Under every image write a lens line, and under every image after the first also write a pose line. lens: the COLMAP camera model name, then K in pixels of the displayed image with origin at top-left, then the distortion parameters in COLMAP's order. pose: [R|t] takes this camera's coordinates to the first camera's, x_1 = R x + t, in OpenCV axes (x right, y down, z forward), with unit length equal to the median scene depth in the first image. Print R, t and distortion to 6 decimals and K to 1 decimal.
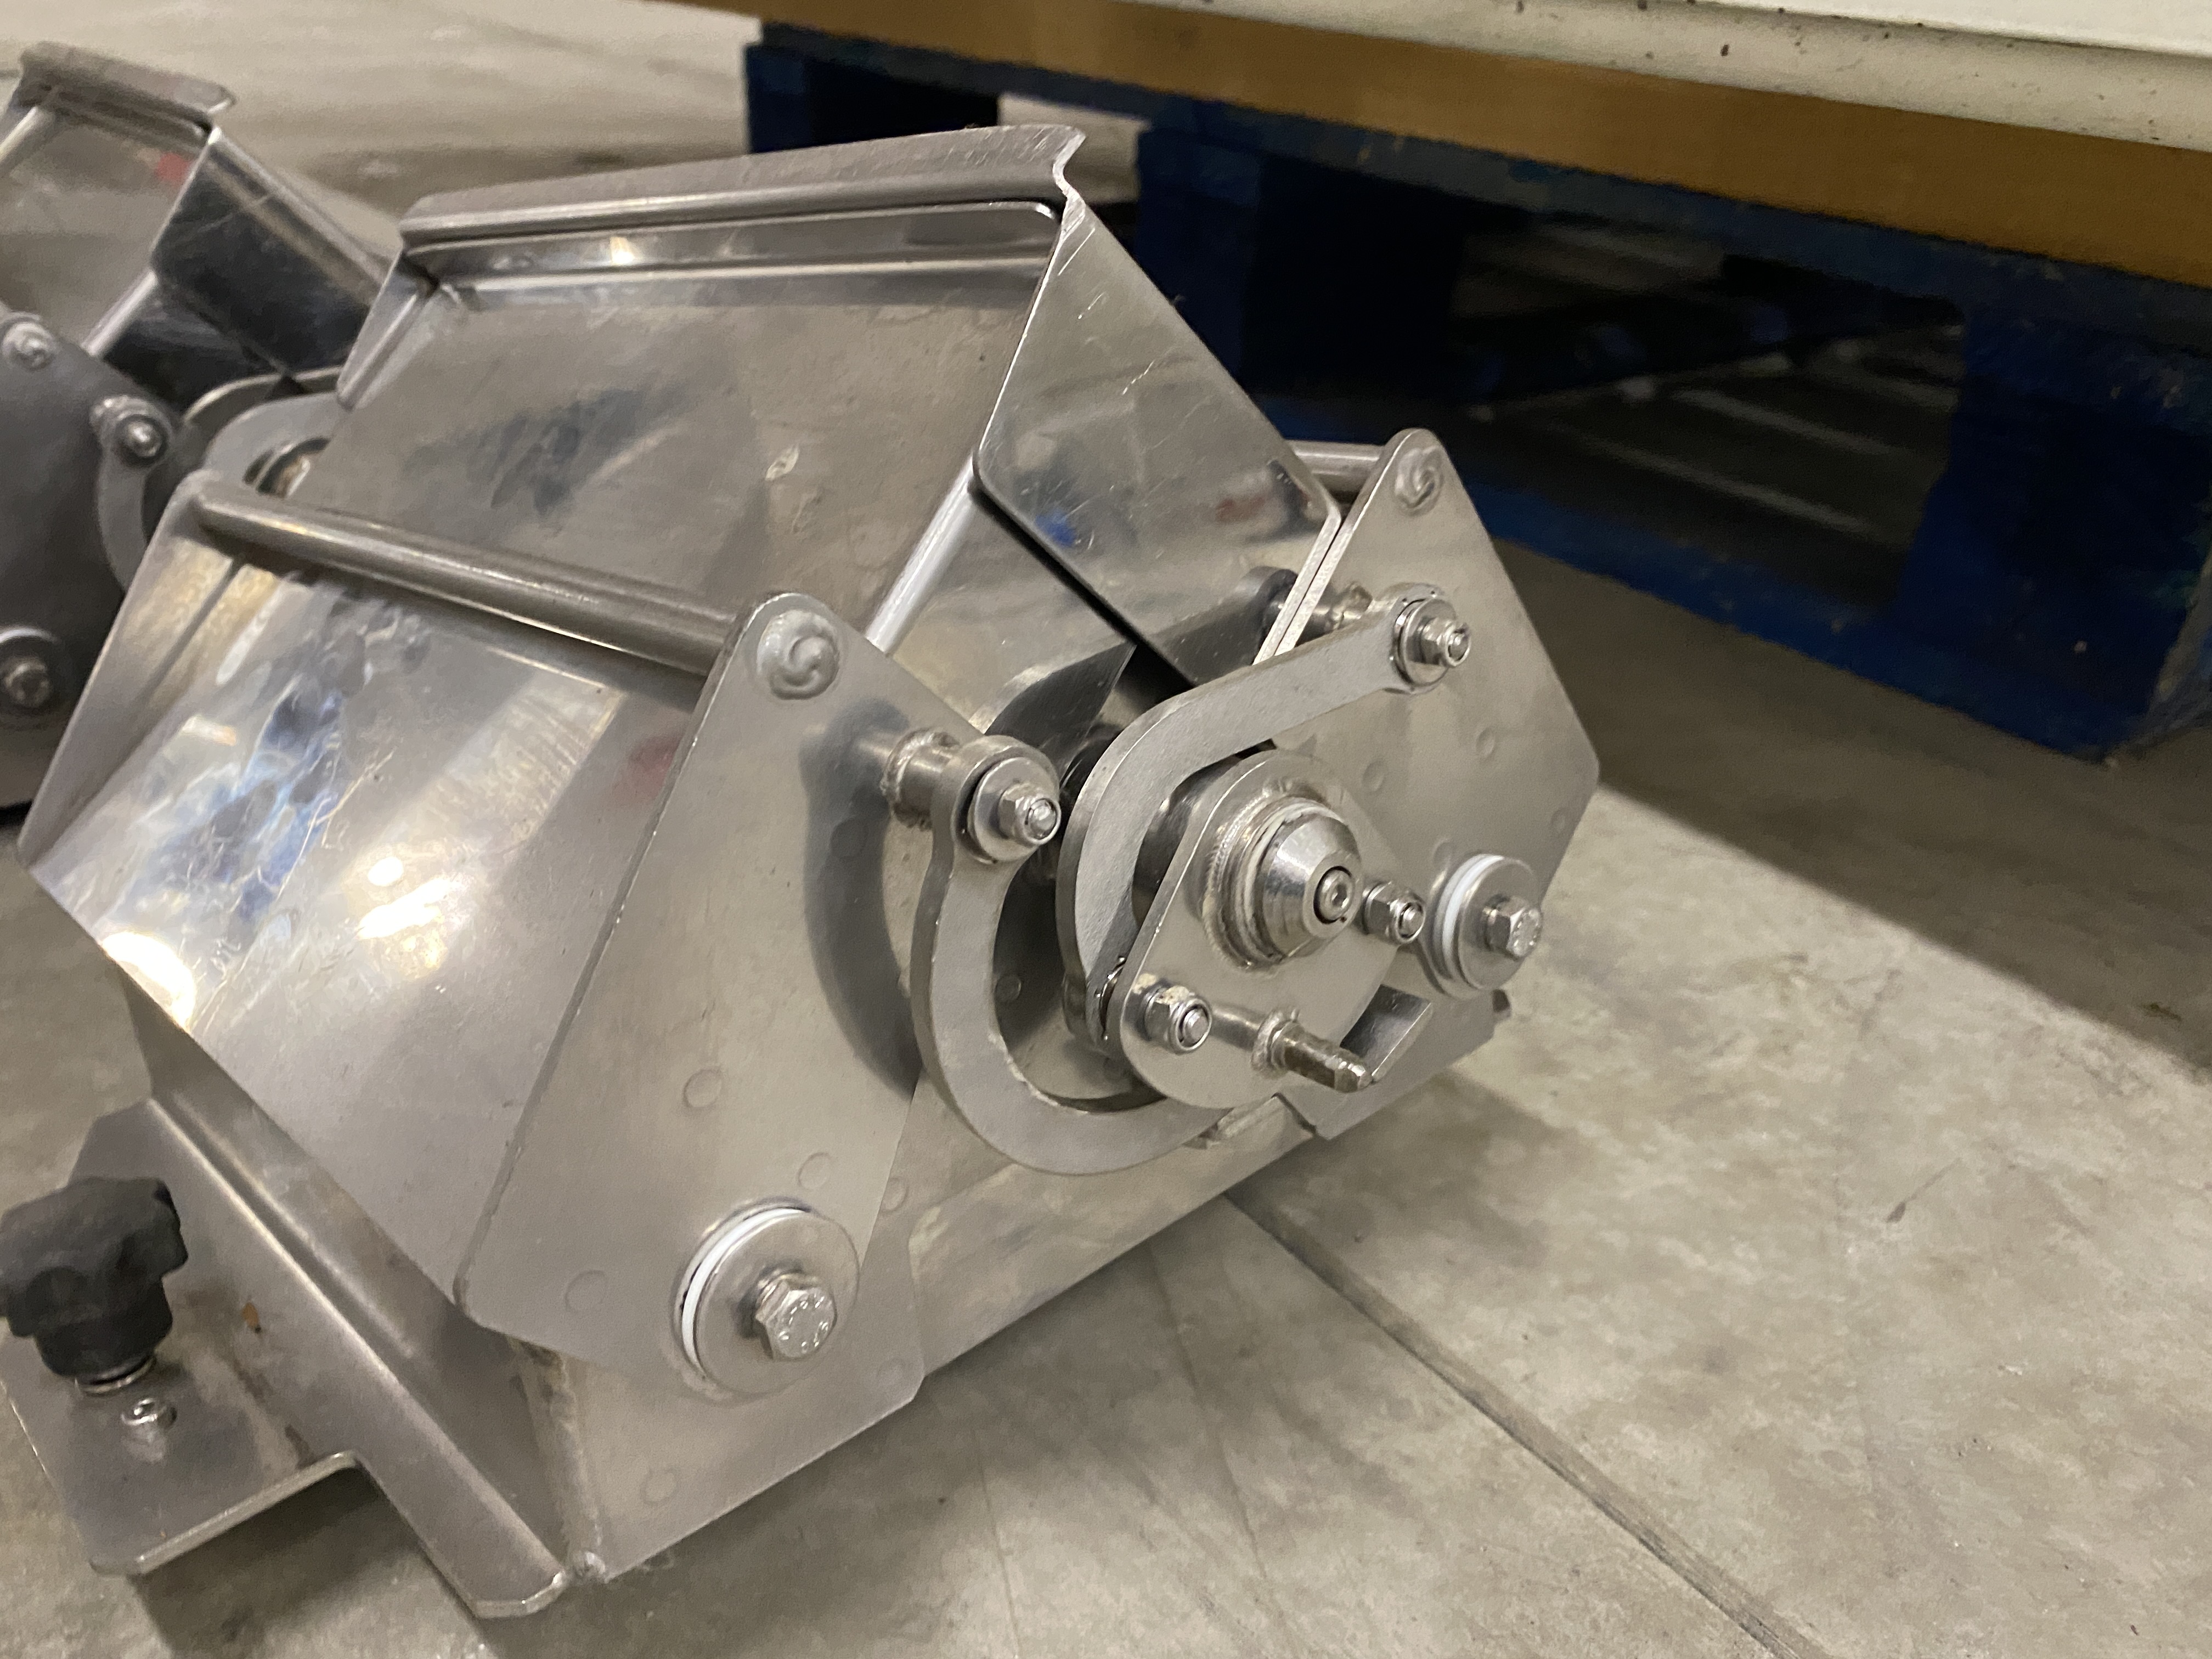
lens RADIAL K [[1695.4, 0, 1103.5], [0, 1695.4, 826.5], [0, 0, 1]] dist [0.007105, 0.000992]
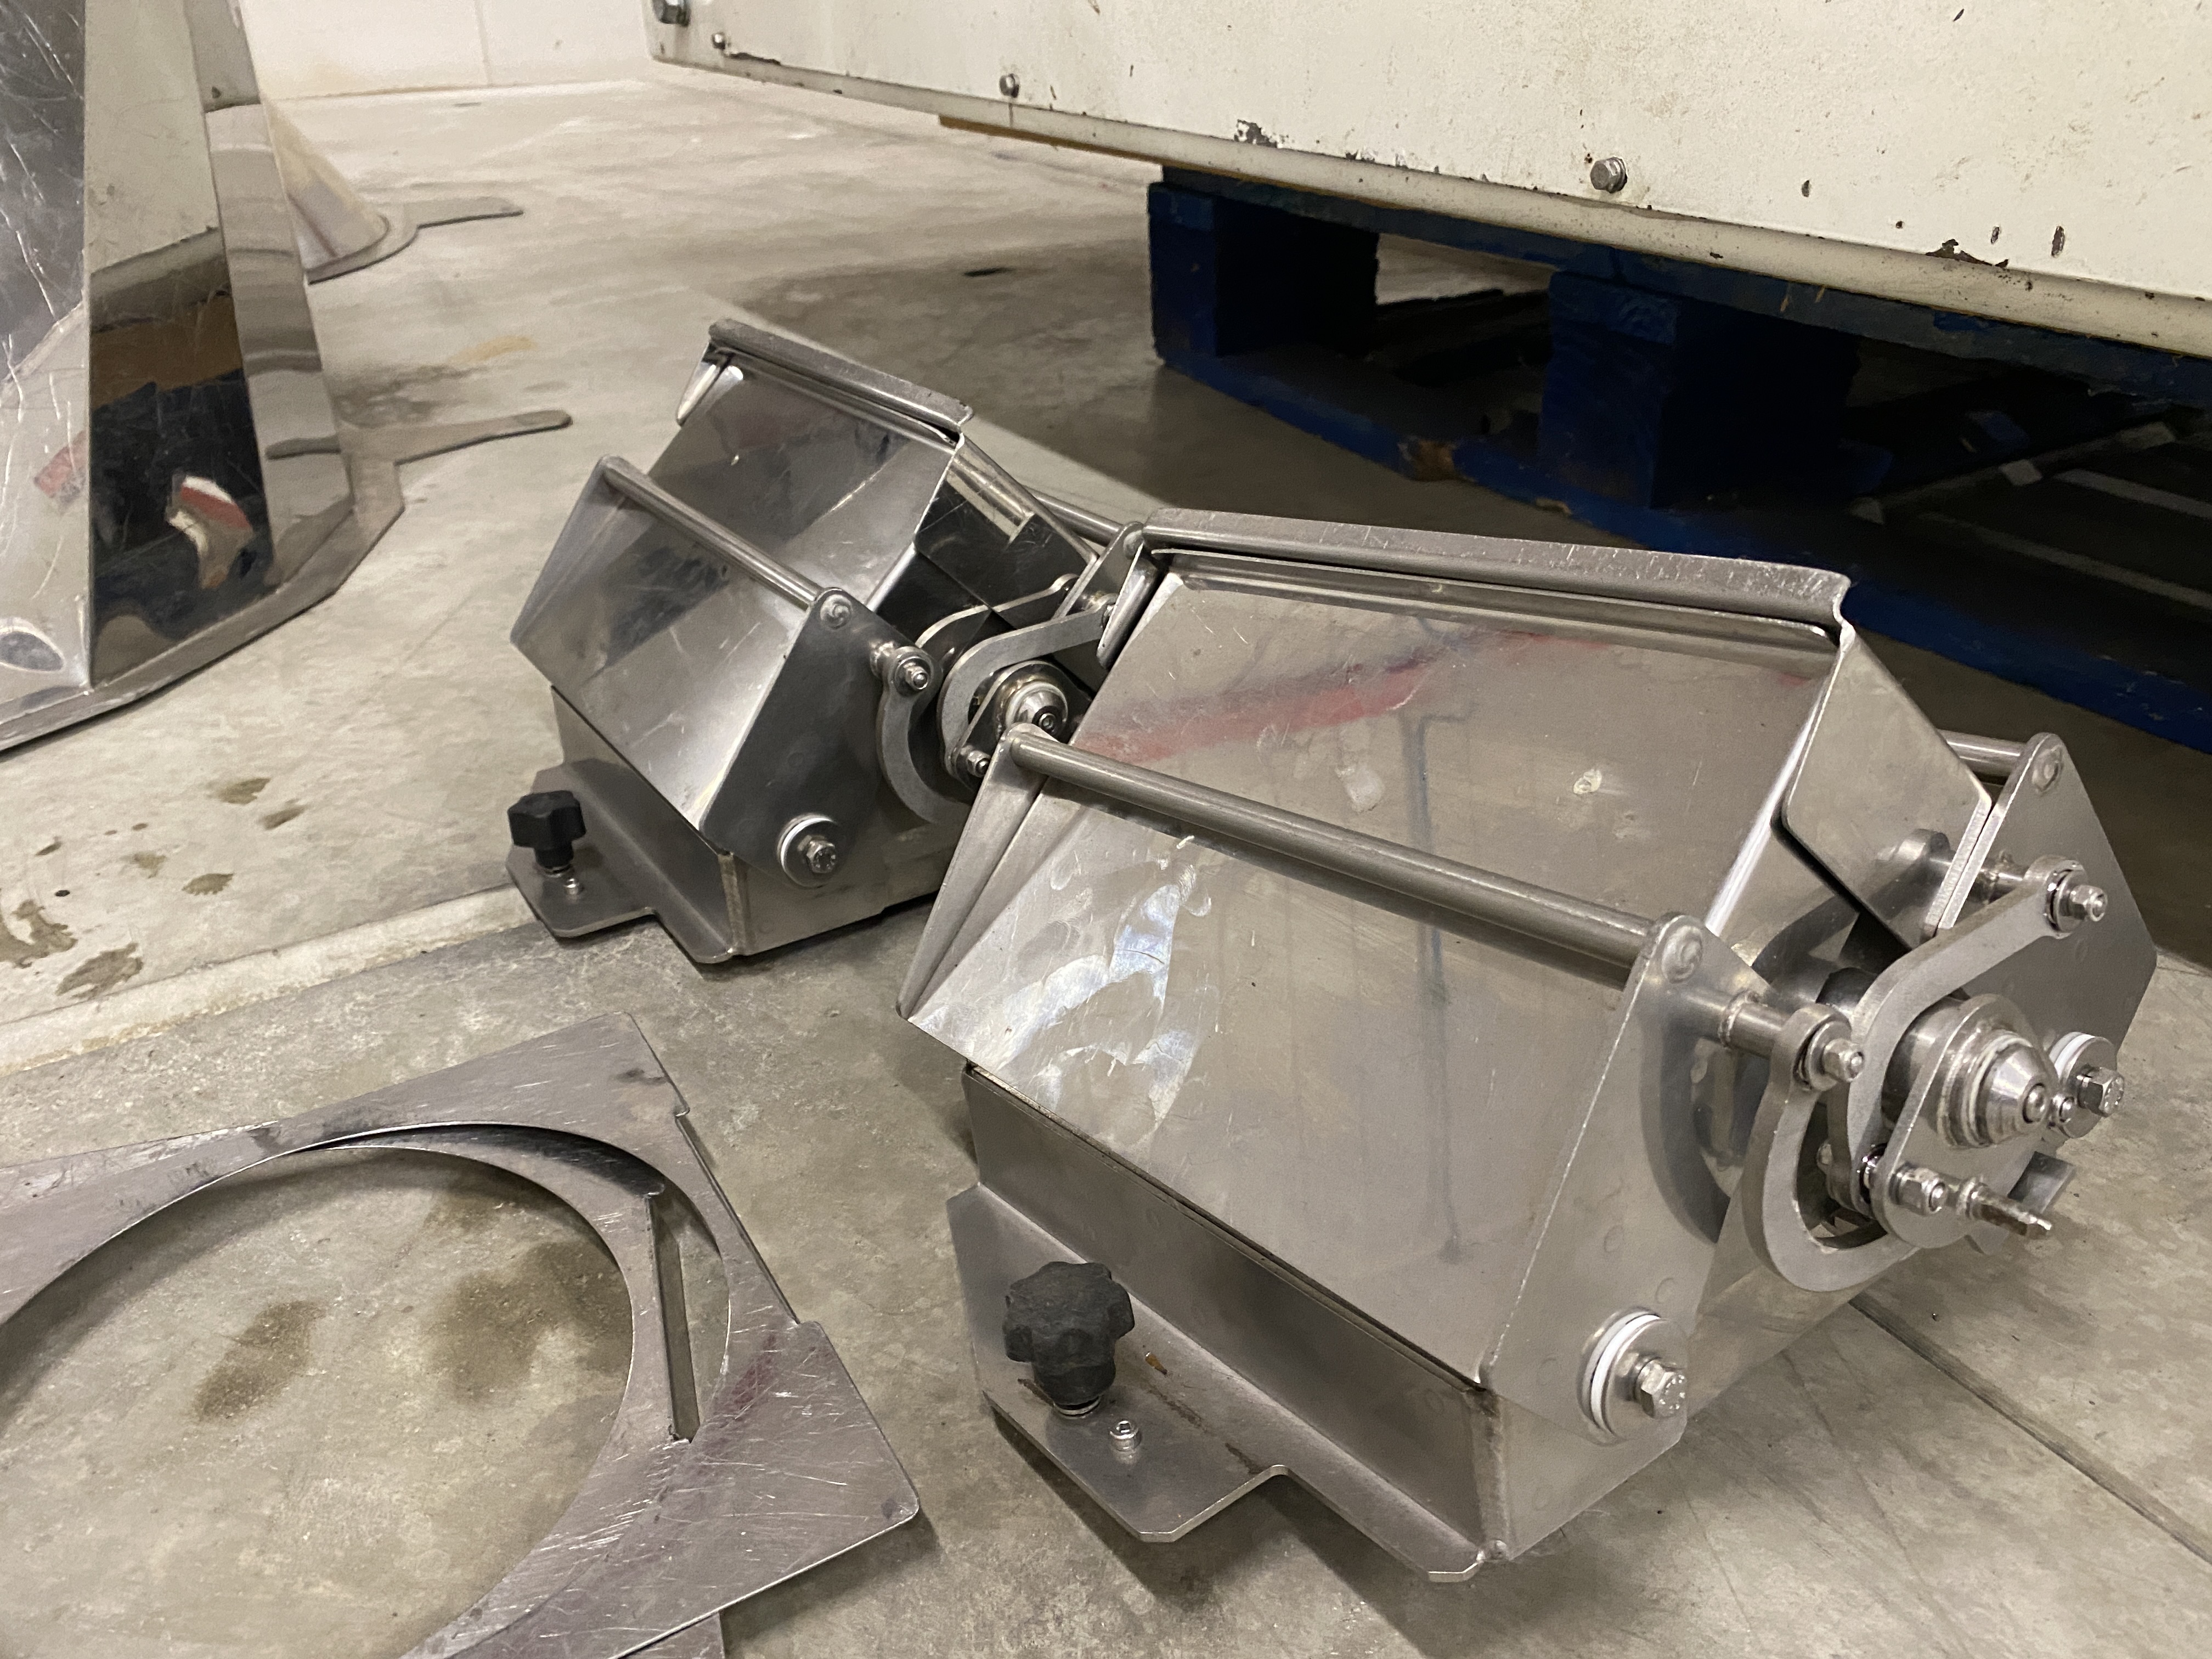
lens RADIAL K [[1695.4, 0, 1099.3], [0, 1695.4, 830.2], [0, 0, 1]] dist [0.007105, 0.000992]
pose [[0.990102, -0.012131, -0.139824, -0.337114], [0.013112, 0.999895, 0.006098, -0.159738], [0.139735, -0.007871, 0.990158, -0.395953]]
